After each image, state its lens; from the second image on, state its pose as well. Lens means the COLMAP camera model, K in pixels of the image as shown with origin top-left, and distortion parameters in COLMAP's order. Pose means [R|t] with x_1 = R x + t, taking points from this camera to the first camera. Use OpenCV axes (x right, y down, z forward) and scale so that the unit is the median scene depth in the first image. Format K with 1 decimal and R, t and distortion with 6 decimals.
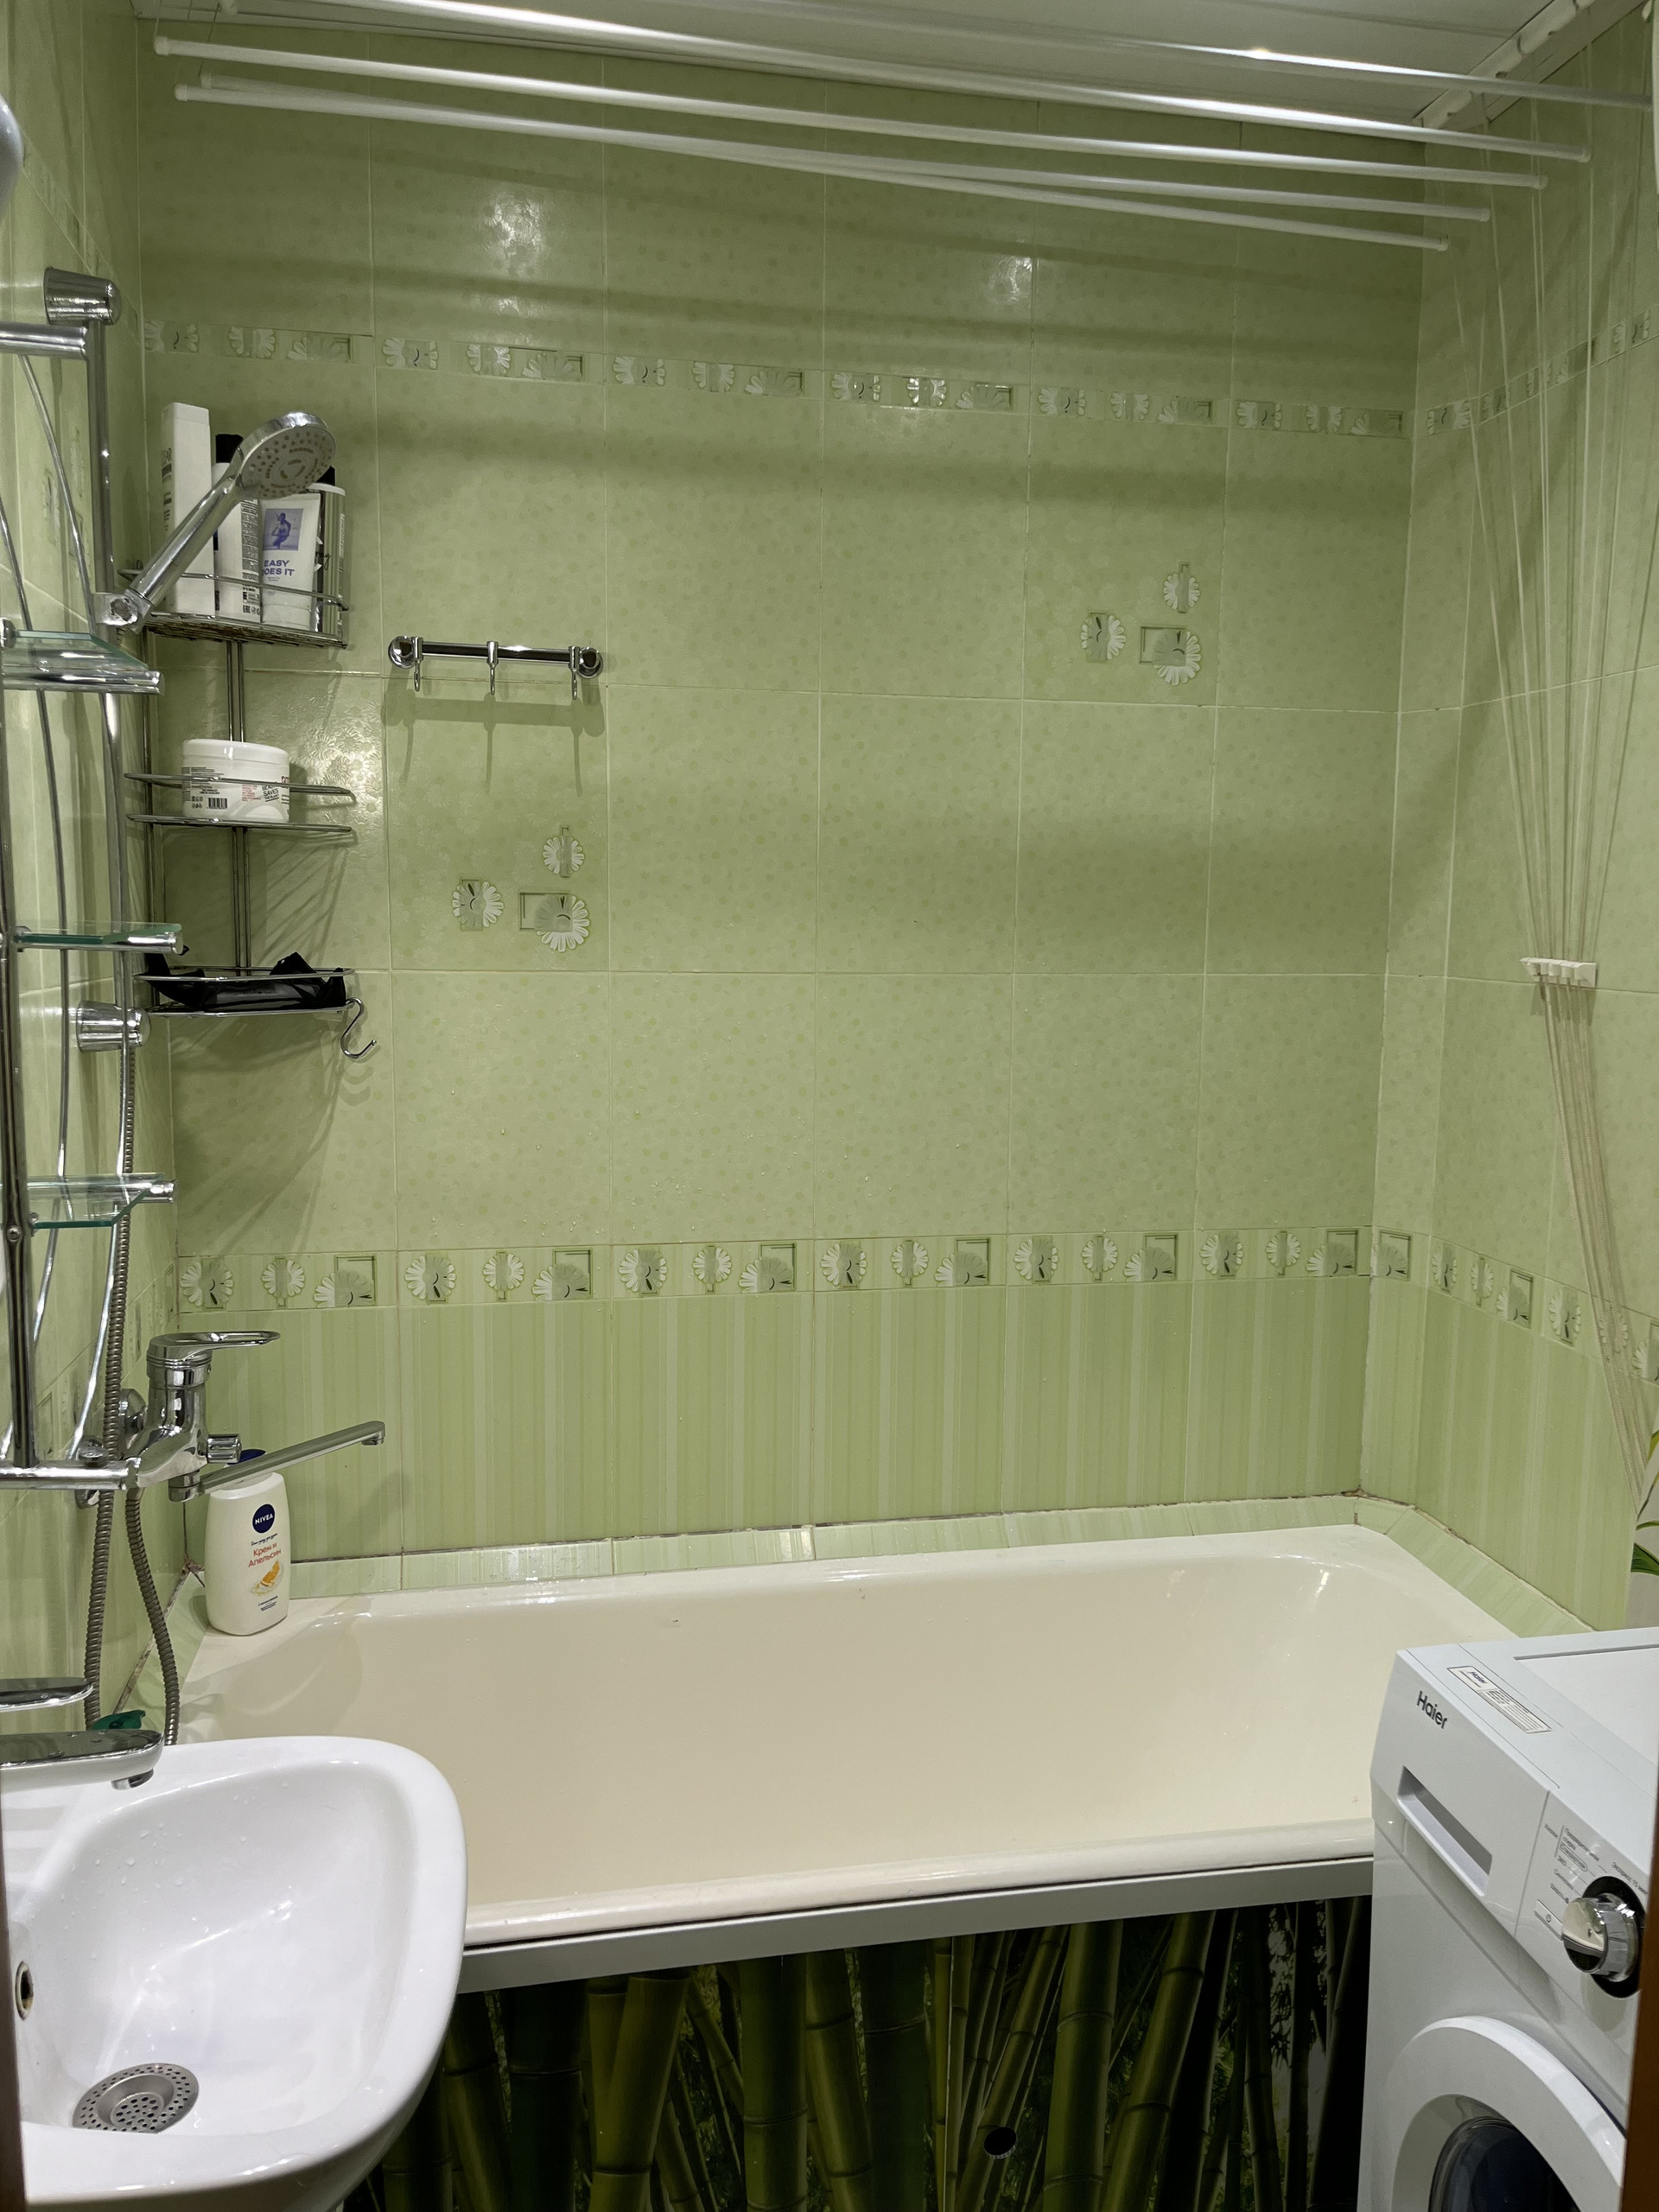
lens RADIAL K [[1668.8, 0, 825.9], [0, 1668.8, 1091.3], [0, 0, 1]] dist [0.063709, -0.083312]
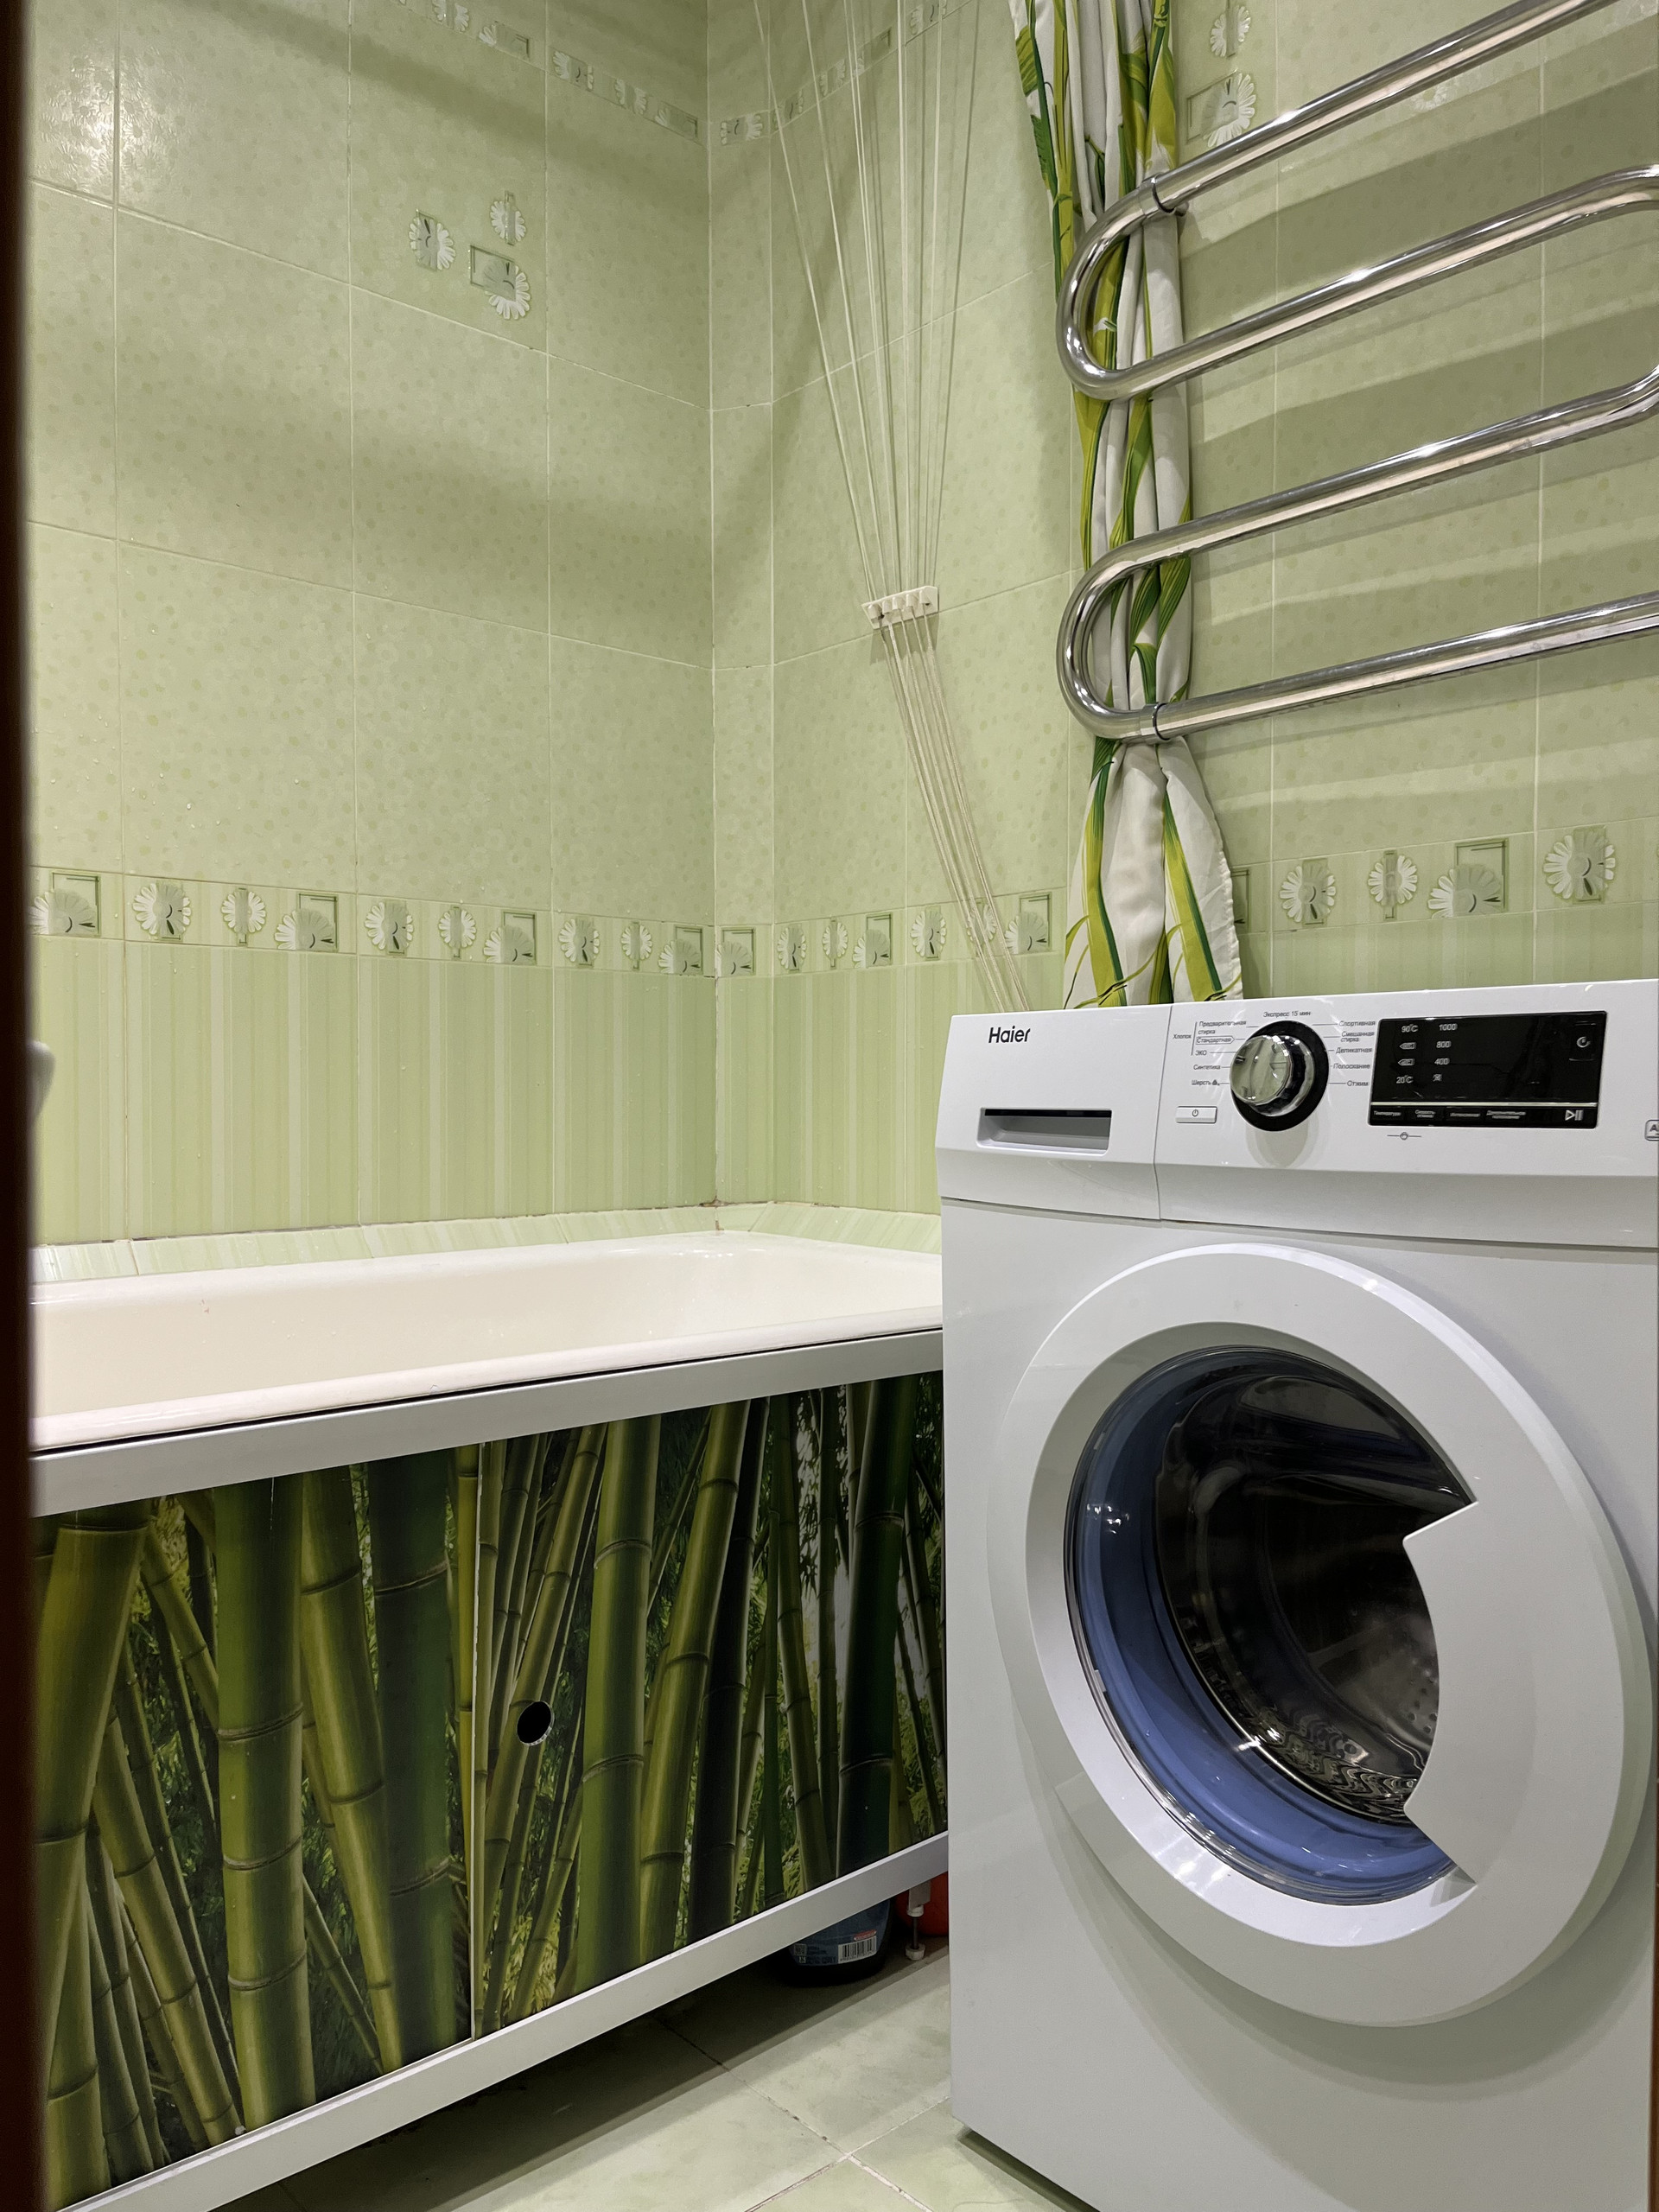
lens RADIAL K [[1668.8, 0, 769.6], [0, 1668.8, 1183.3], [0, 0, 1]] dist [0.063709, -0.083312]
pose [[0.862658, -0.020025, 0.505390, -0.151873], [0.072282, 0.993841, -0.084000, 0.328835], [-0.500595, 0.108994, 0.858792, 0.164181]]
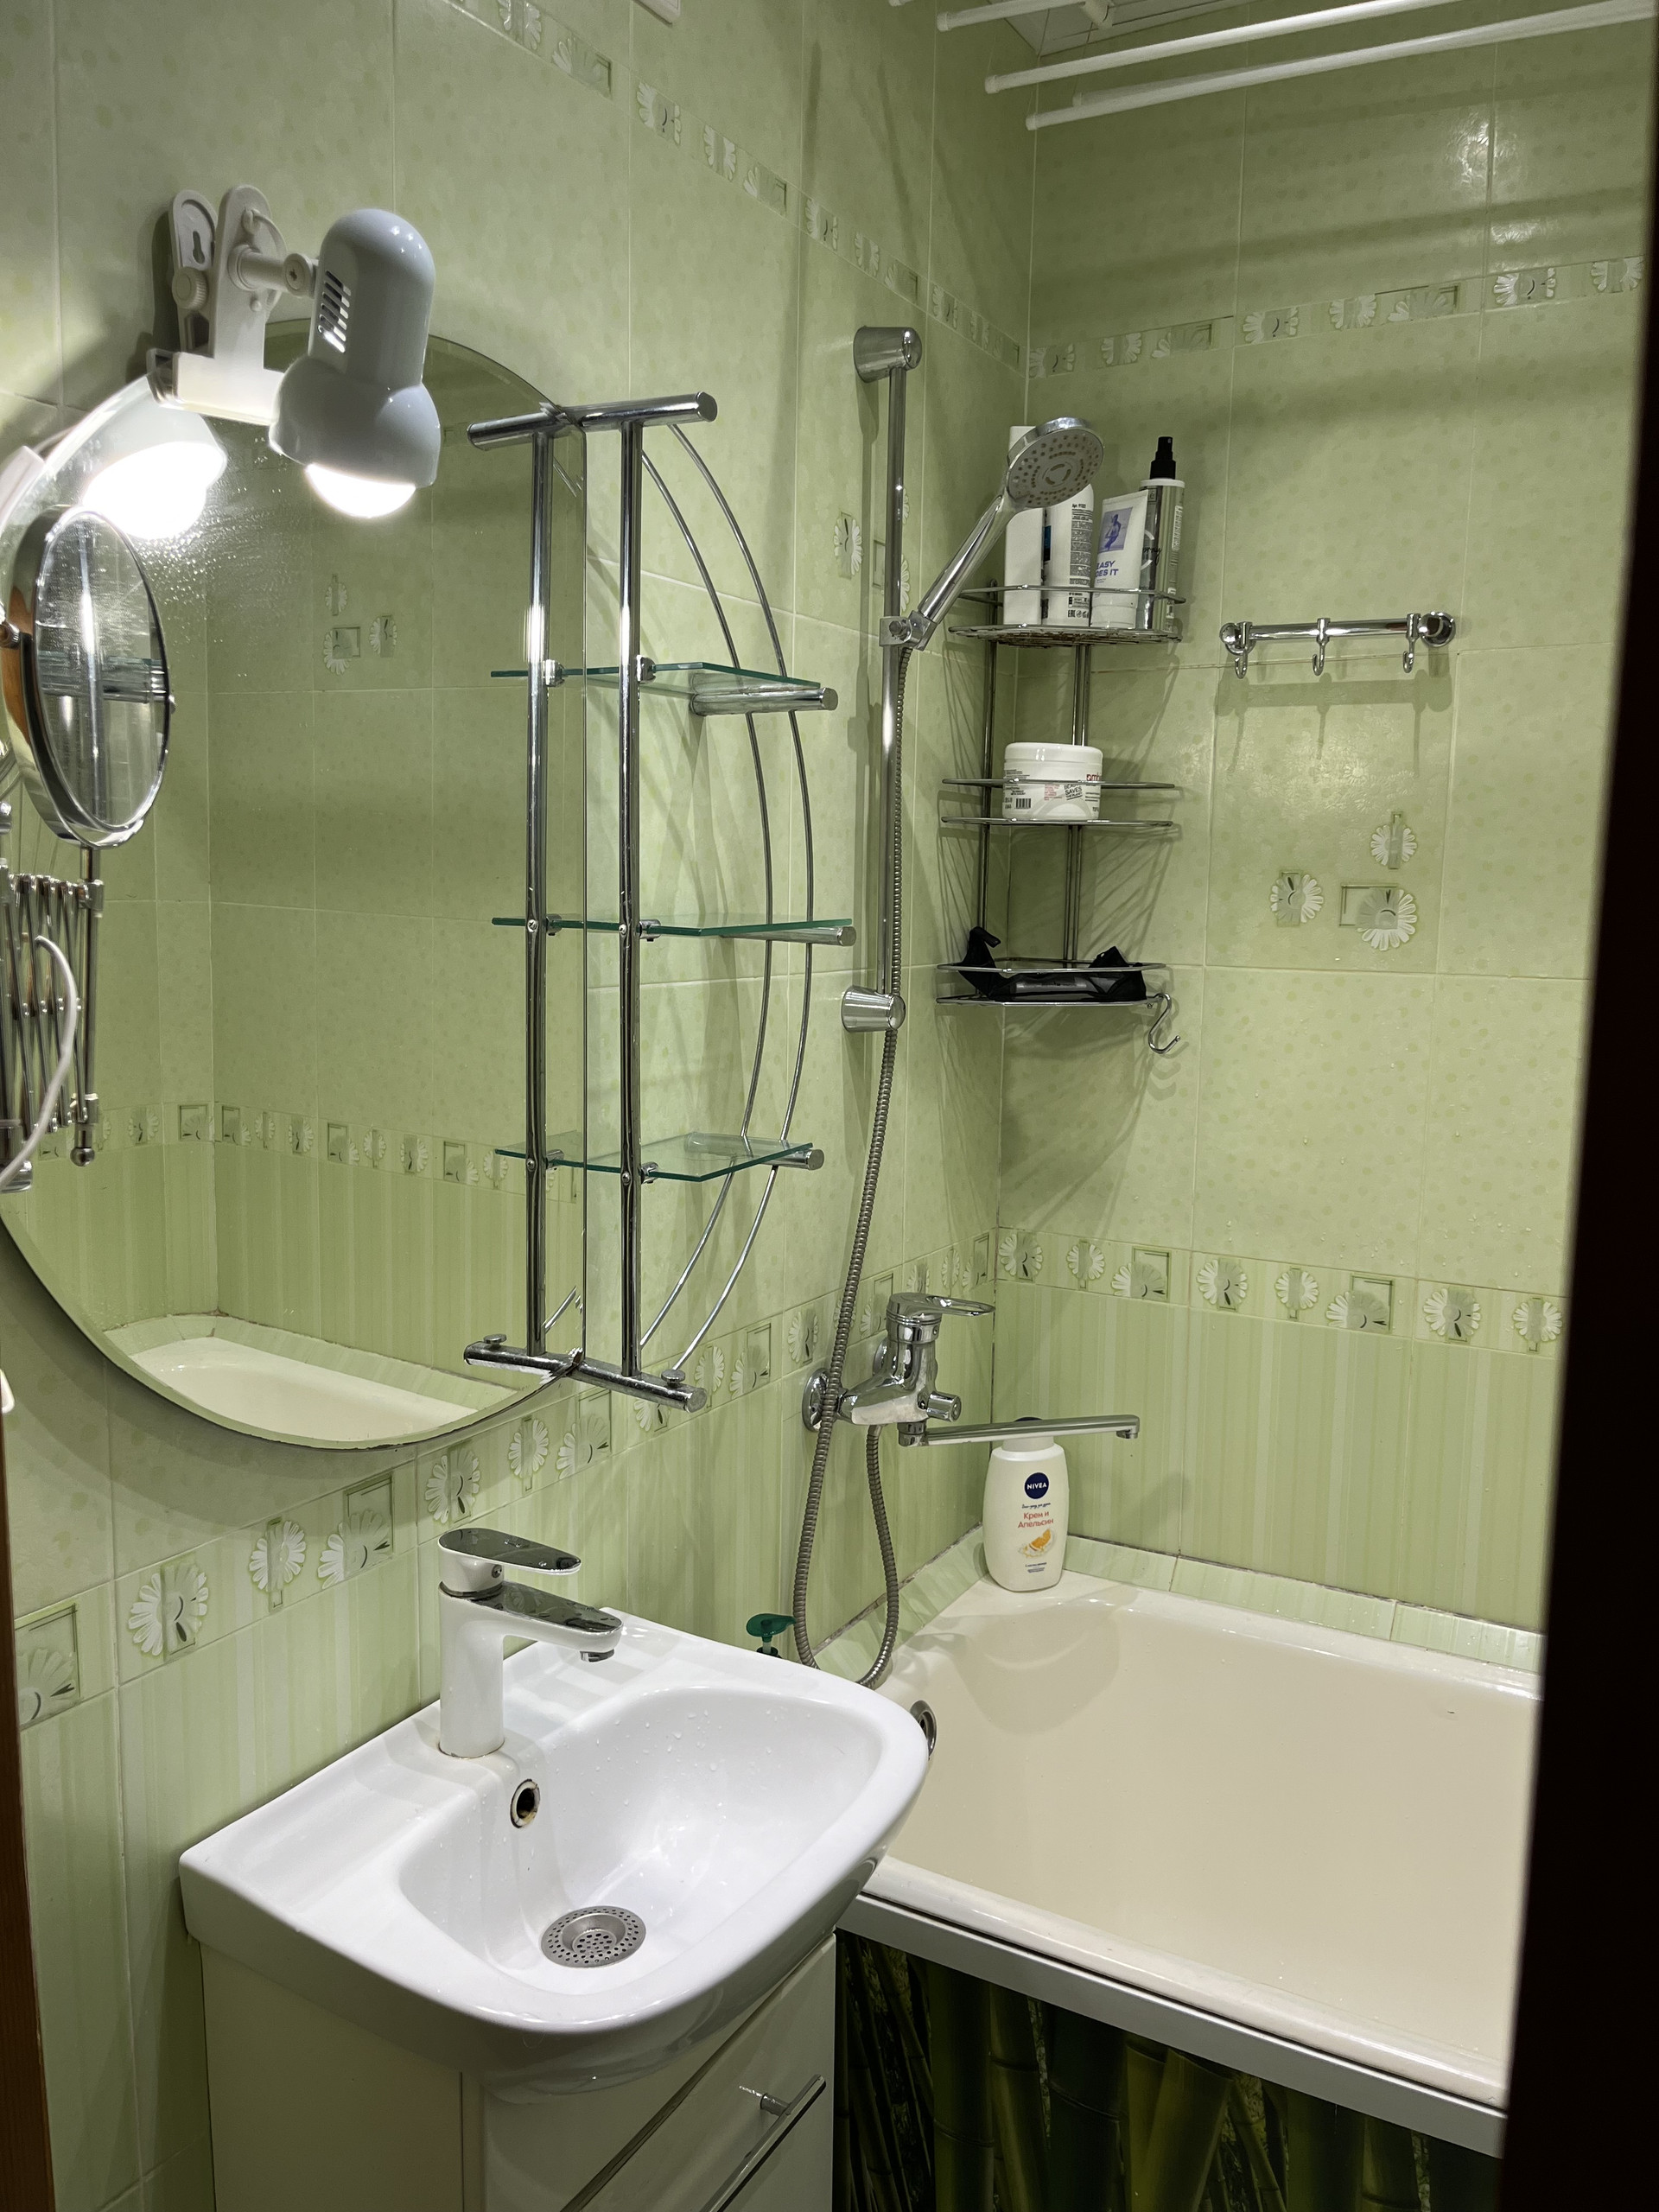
lens RADIAL K [[1668.8, 0, 795.0], [0, 1668.8, 1100.6], [0, 0, 1]] dist [0.063709, -0.083312]
pose [[0.761859, 0.081499, -0.642596, 0.202631], [-0.075186, 0.996474, 0.037241, -0.012768], [0.643365, 0.019942, 0.765300, 0.099204]]
